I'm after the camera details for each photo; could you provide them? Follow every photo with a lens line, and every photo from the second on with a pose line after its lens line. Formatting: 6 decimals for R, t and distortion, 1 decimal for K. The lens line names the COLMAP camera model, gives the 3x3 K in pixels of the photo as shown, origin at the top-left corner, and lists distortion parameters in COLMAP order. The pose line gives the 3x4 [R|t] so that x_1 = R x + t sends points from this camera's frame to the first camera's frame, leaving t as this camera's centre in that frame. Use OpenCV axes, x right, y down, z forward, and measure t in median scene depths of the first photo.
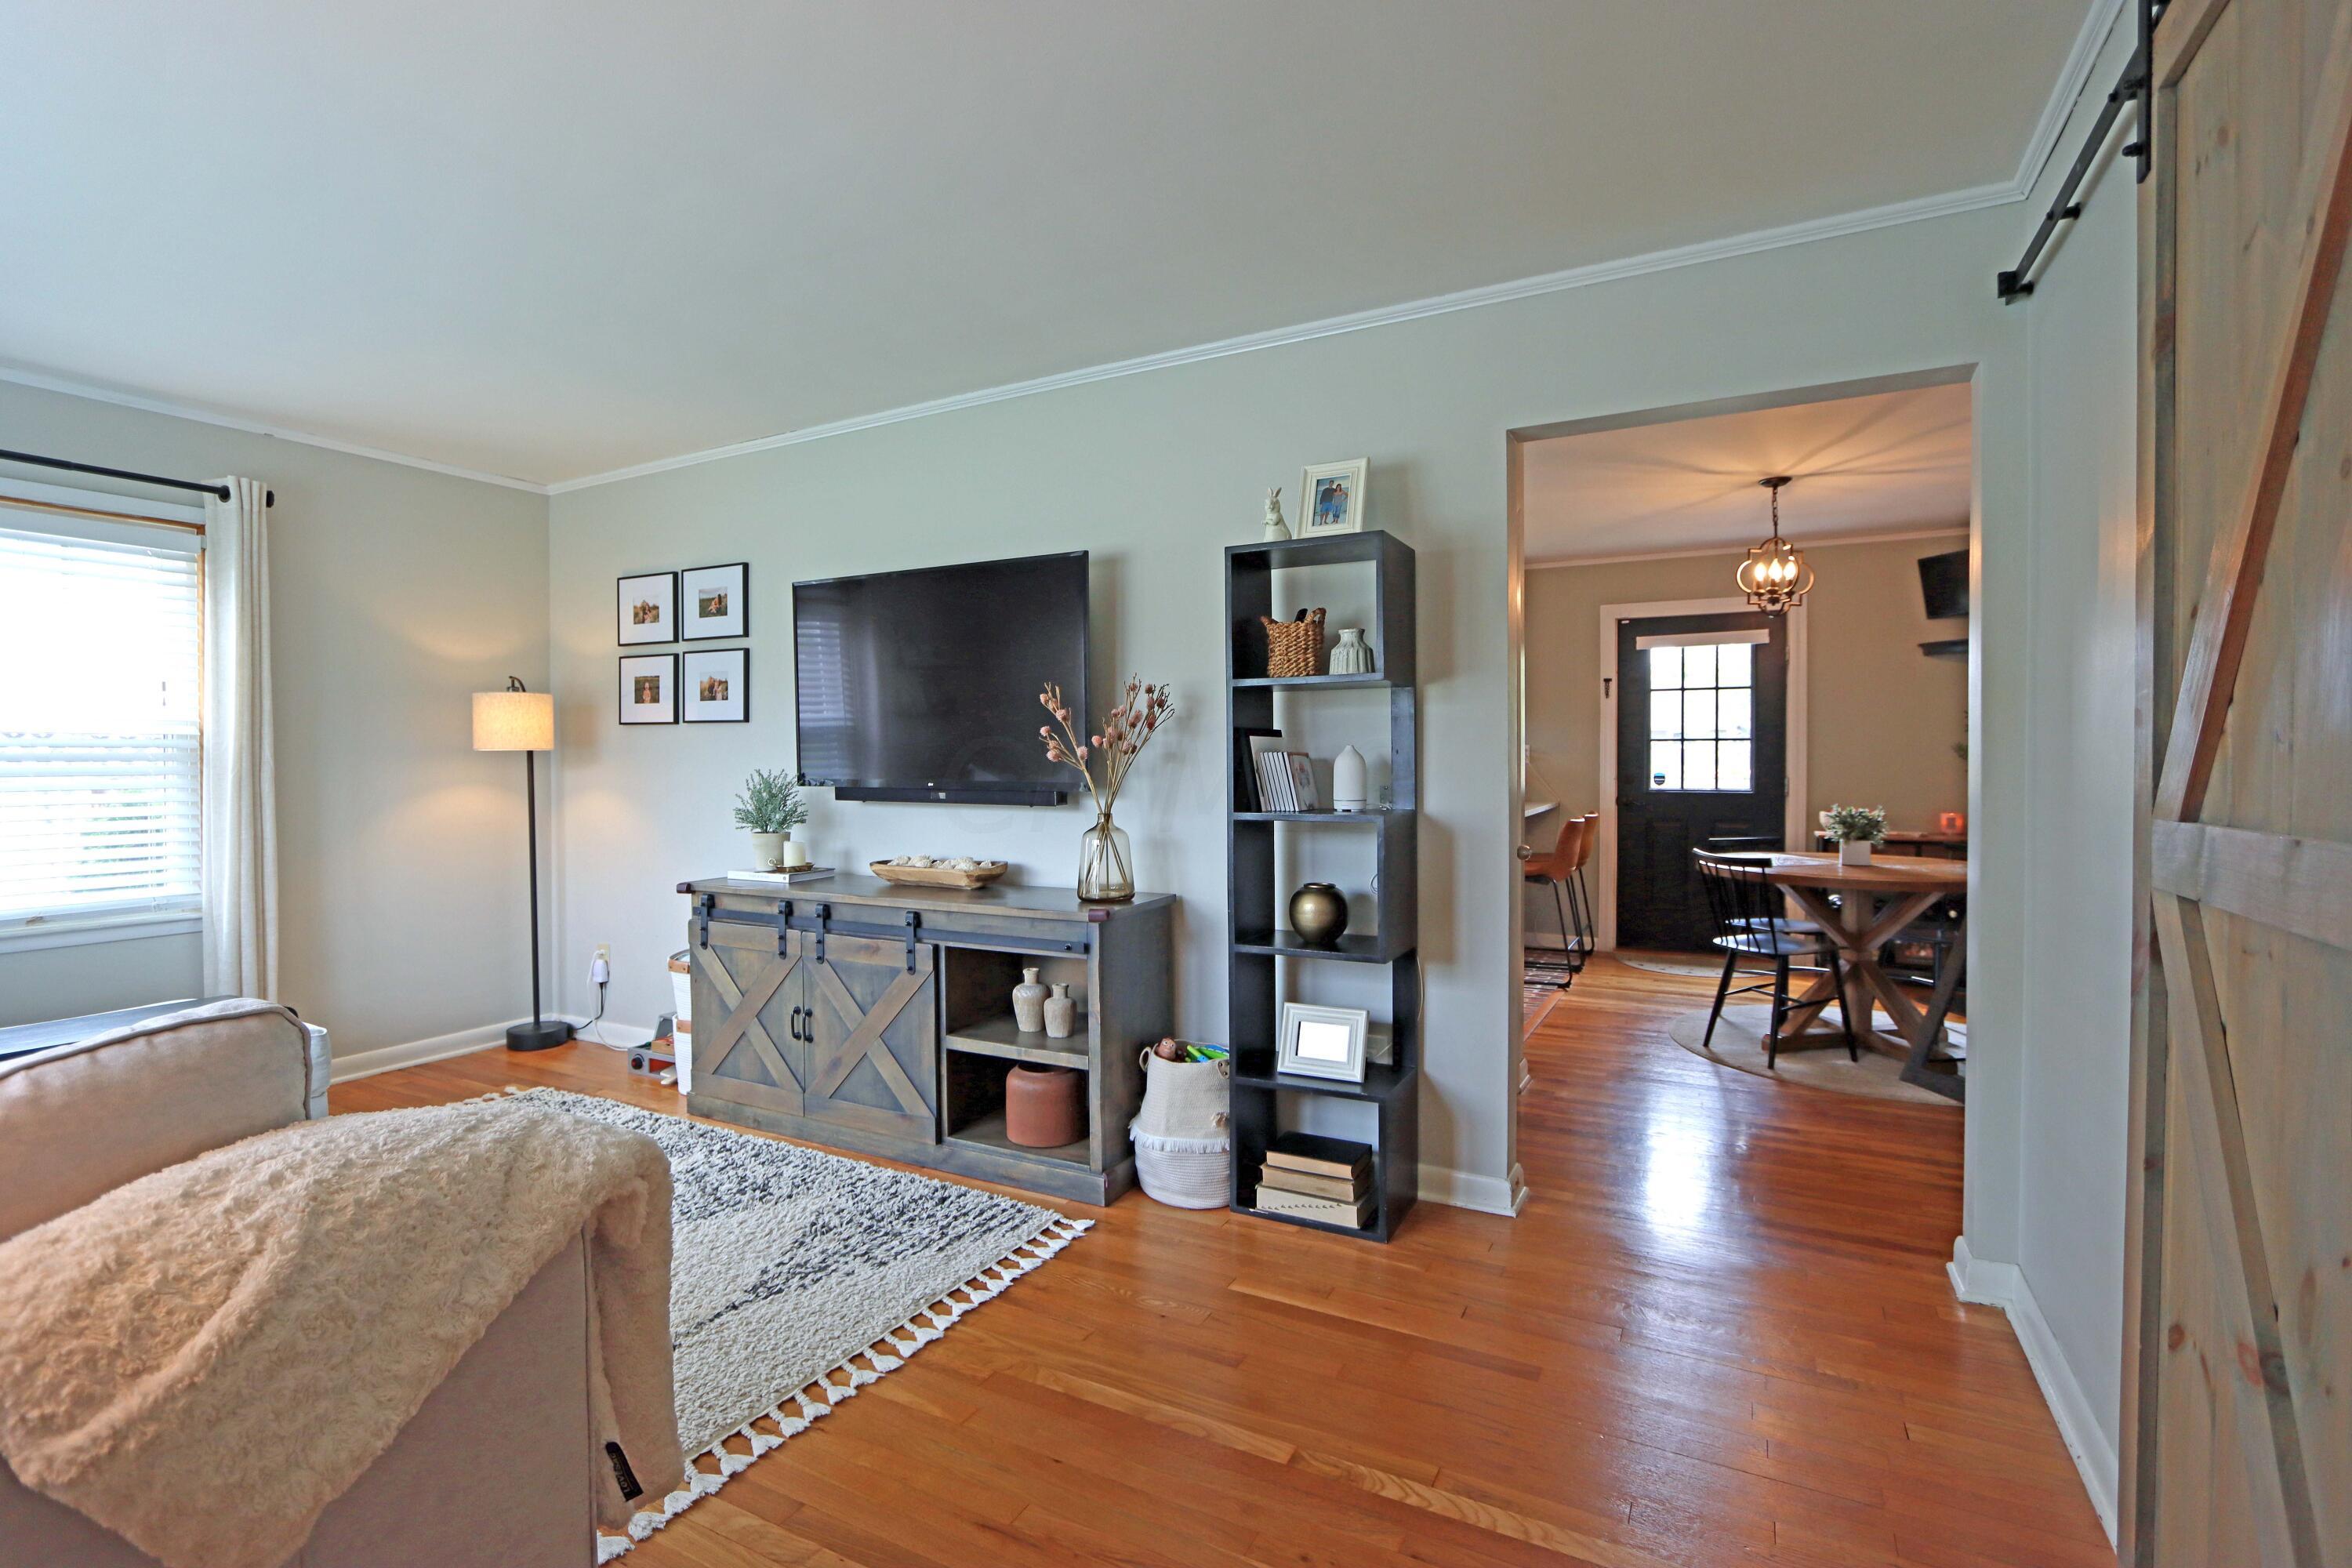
lens RADIAL K [[1086.3, 0, 1164.5], [0, 1086.3, 775.6], [0, 0, 1]] dist [-0.014683, 0.001597]
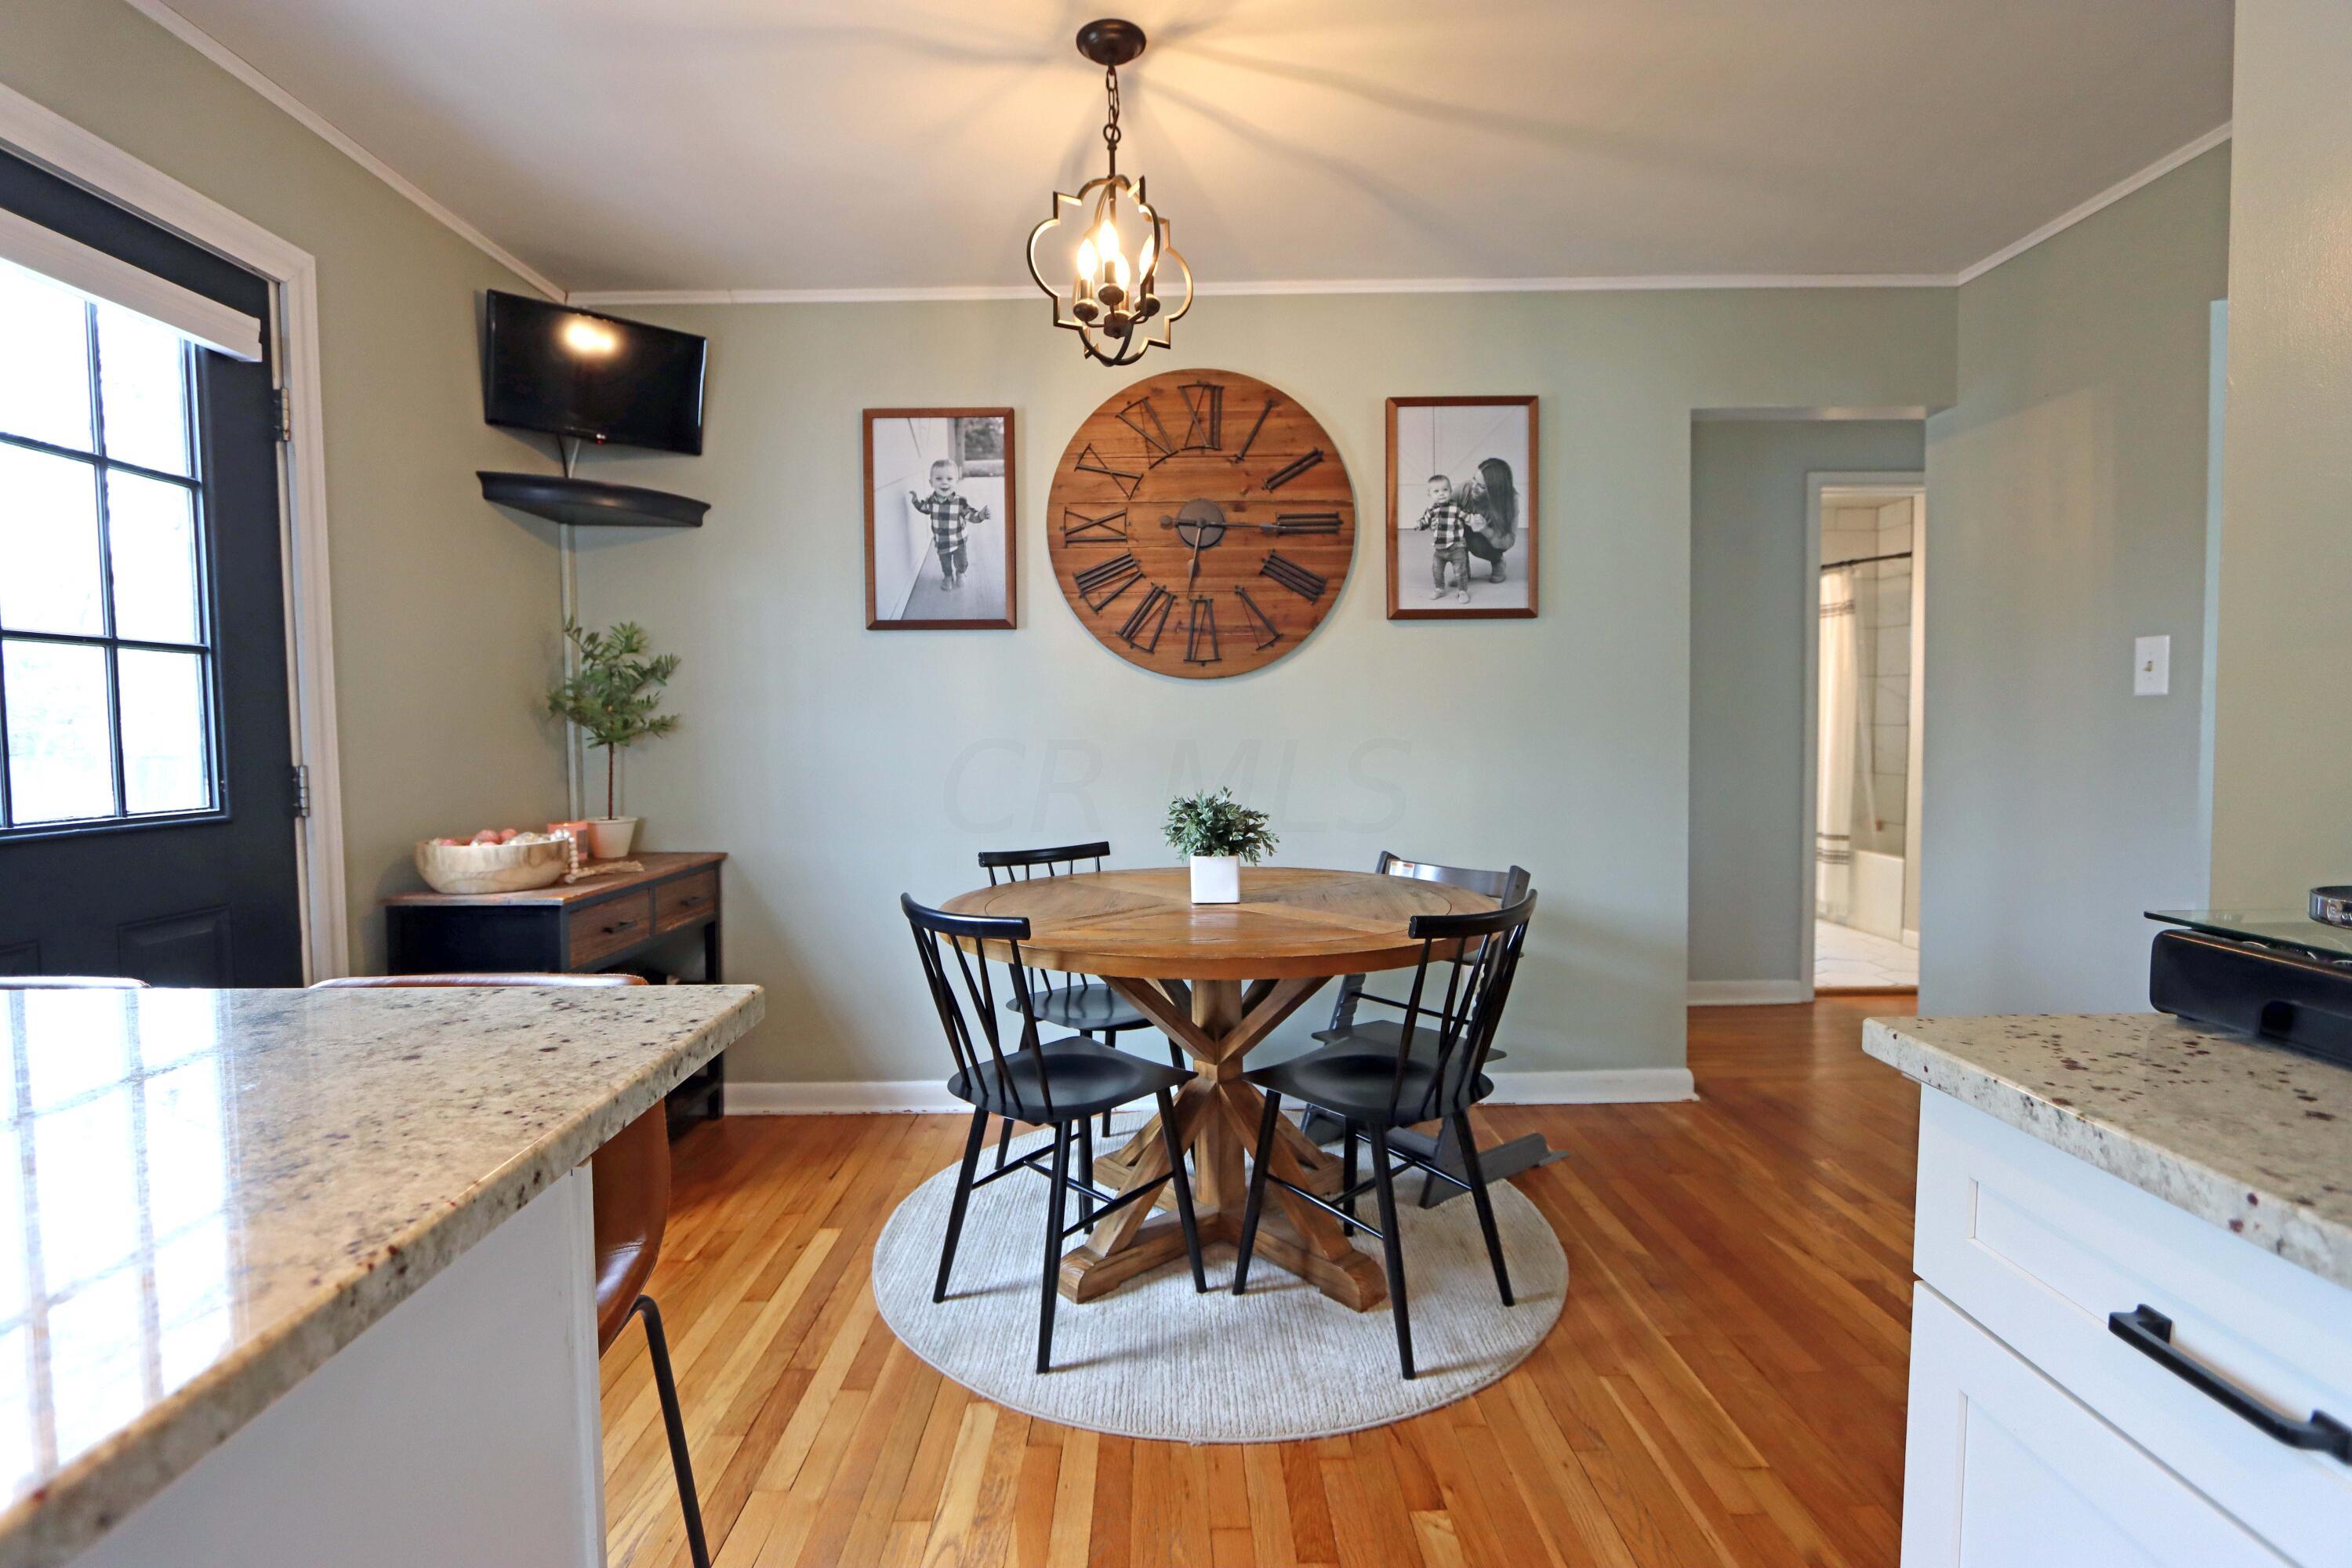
lens RADIAL K [[1086.3, 0, 1164.5], [0, 1086.3, 775.6], [0, 0, 1]] dist [-0.014683, 0.001597]
pose [[-0.473222, -0.033145, 0.880320, 0.126234], [0.033687, 0.997880, 0.055680, -0.004555], [-0.880299, 0.056005, -0.471102, 0.861099]]
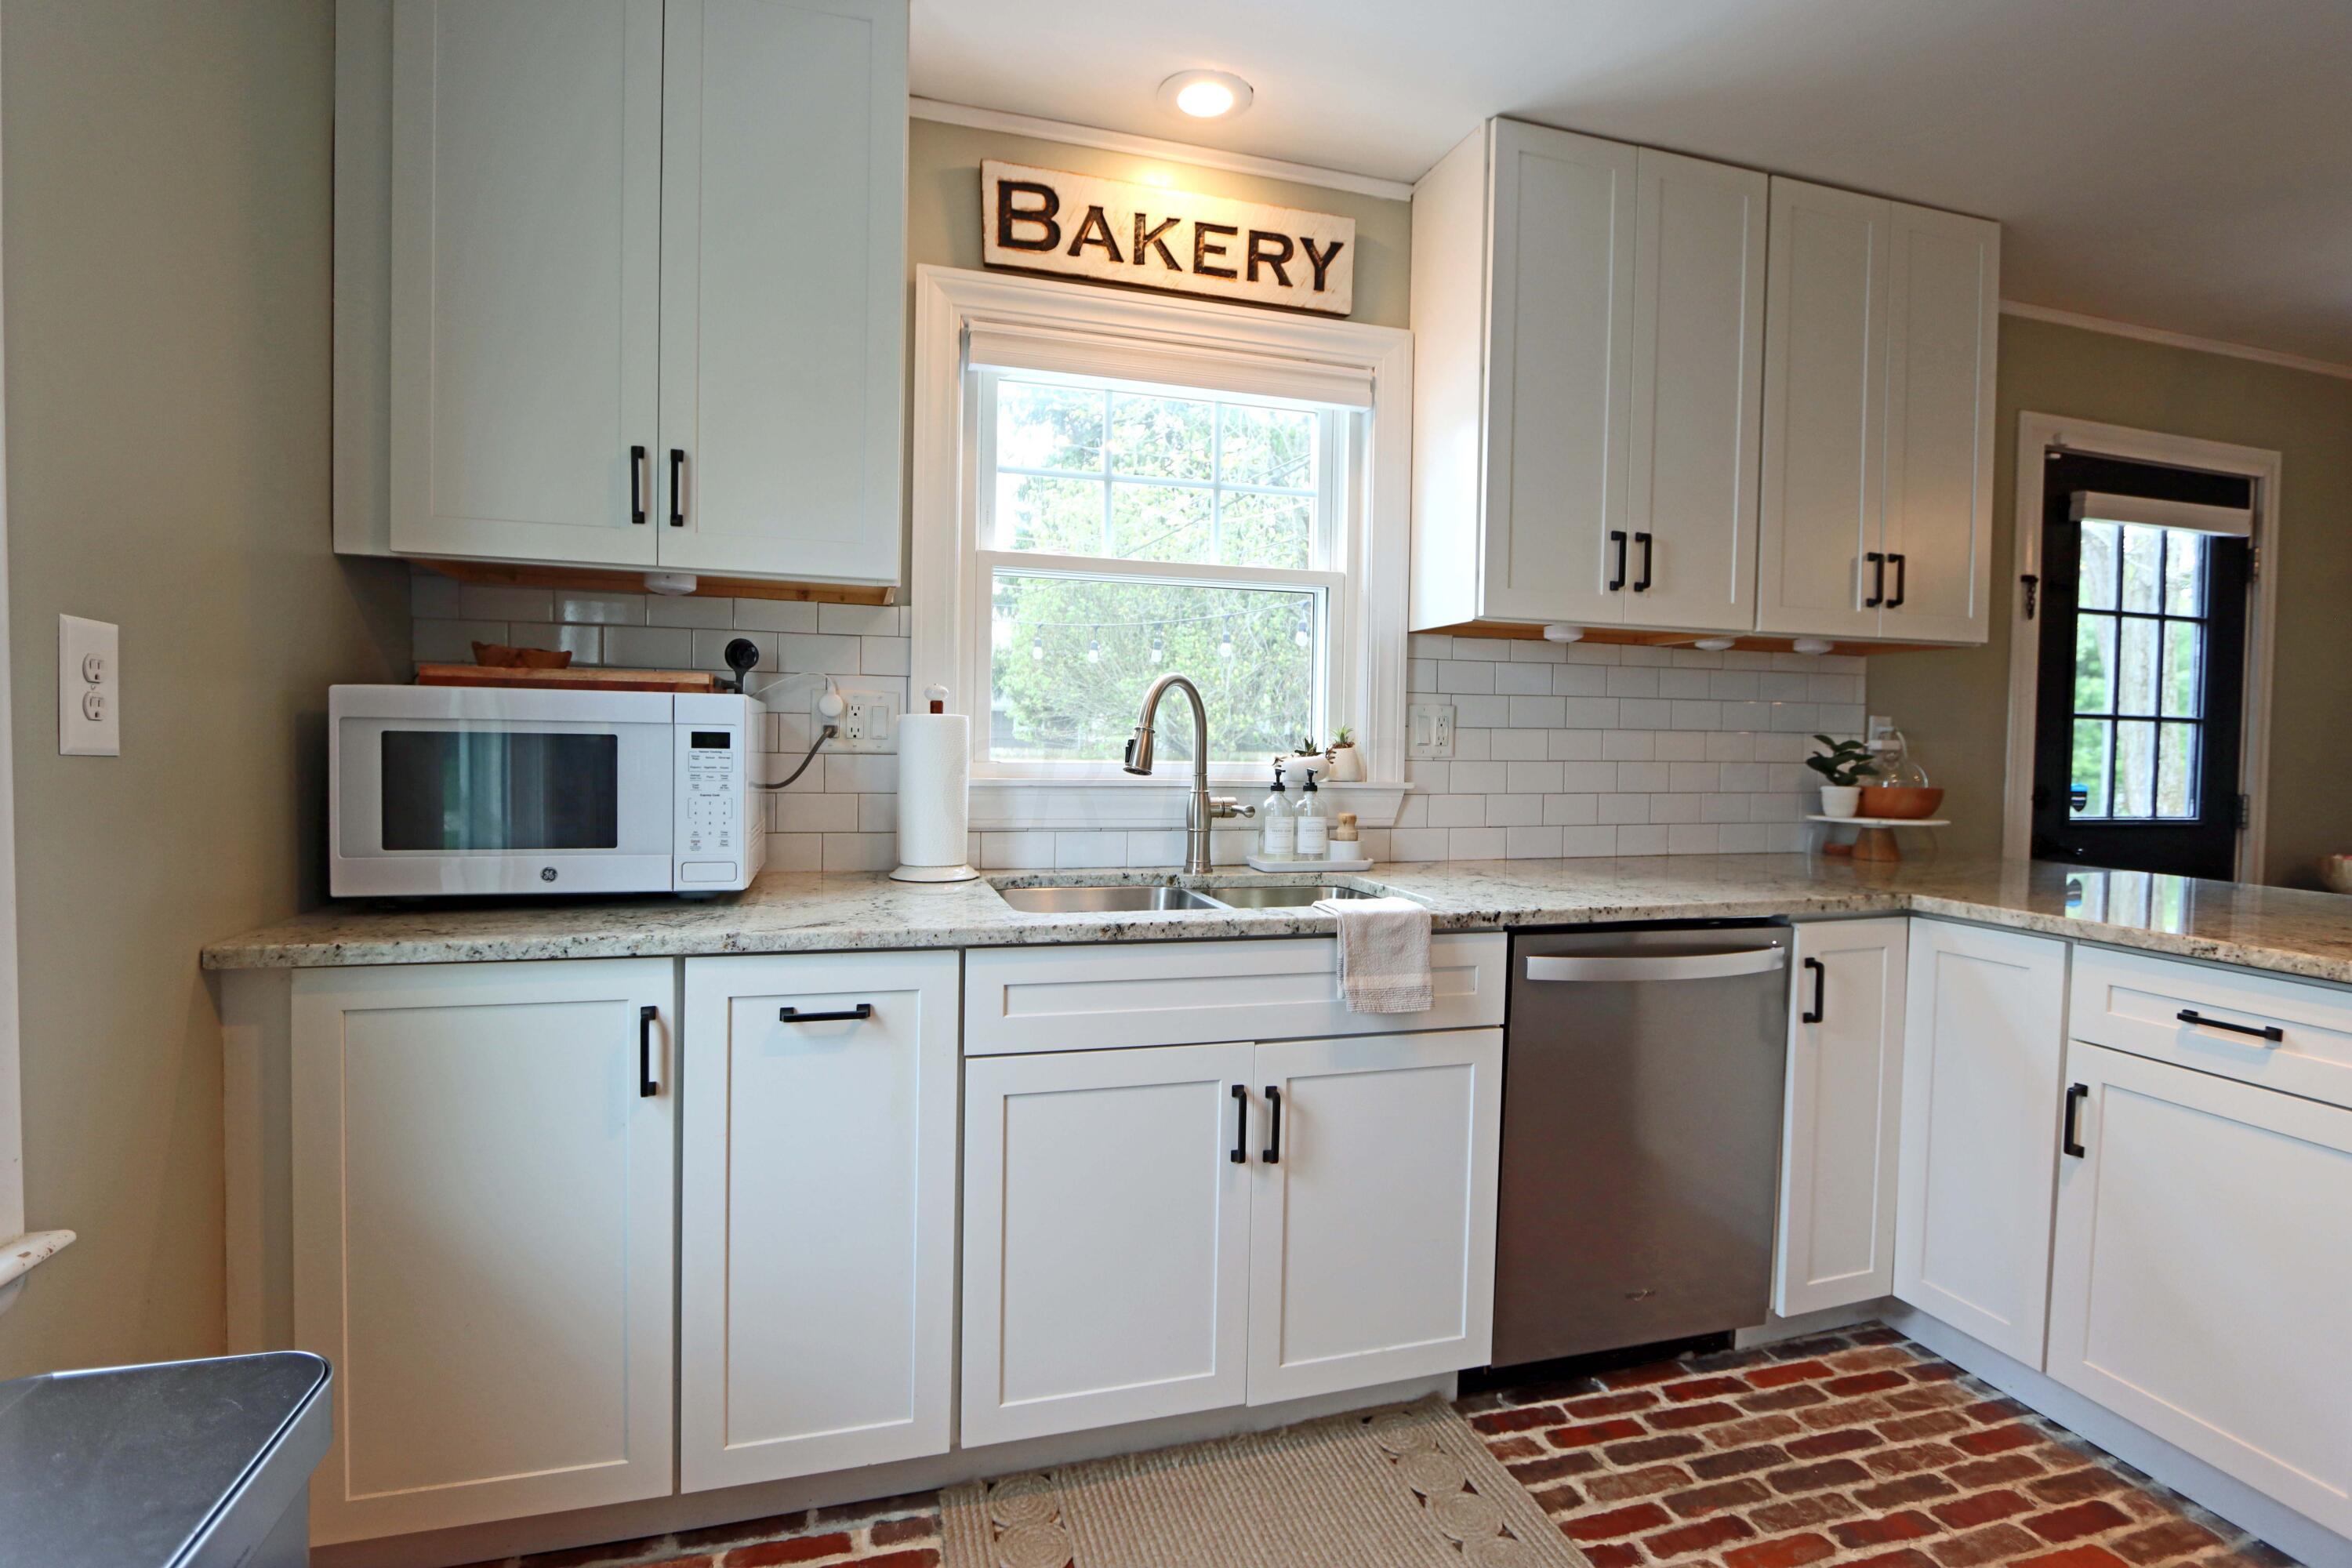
lens RADIAL K [[1086.3, 0, 1164.5], [0, 1086.3, 775.6], [0, 0, 1]] dist [-0.014683, 0.001597]
pose [[0.713109, -0.006067, 0.701027, -0.159867], [-0.005098, 0.999891, 0.013839, -0.011302], [-0.701035, -0.013442, 0.713000, 0.934358]]
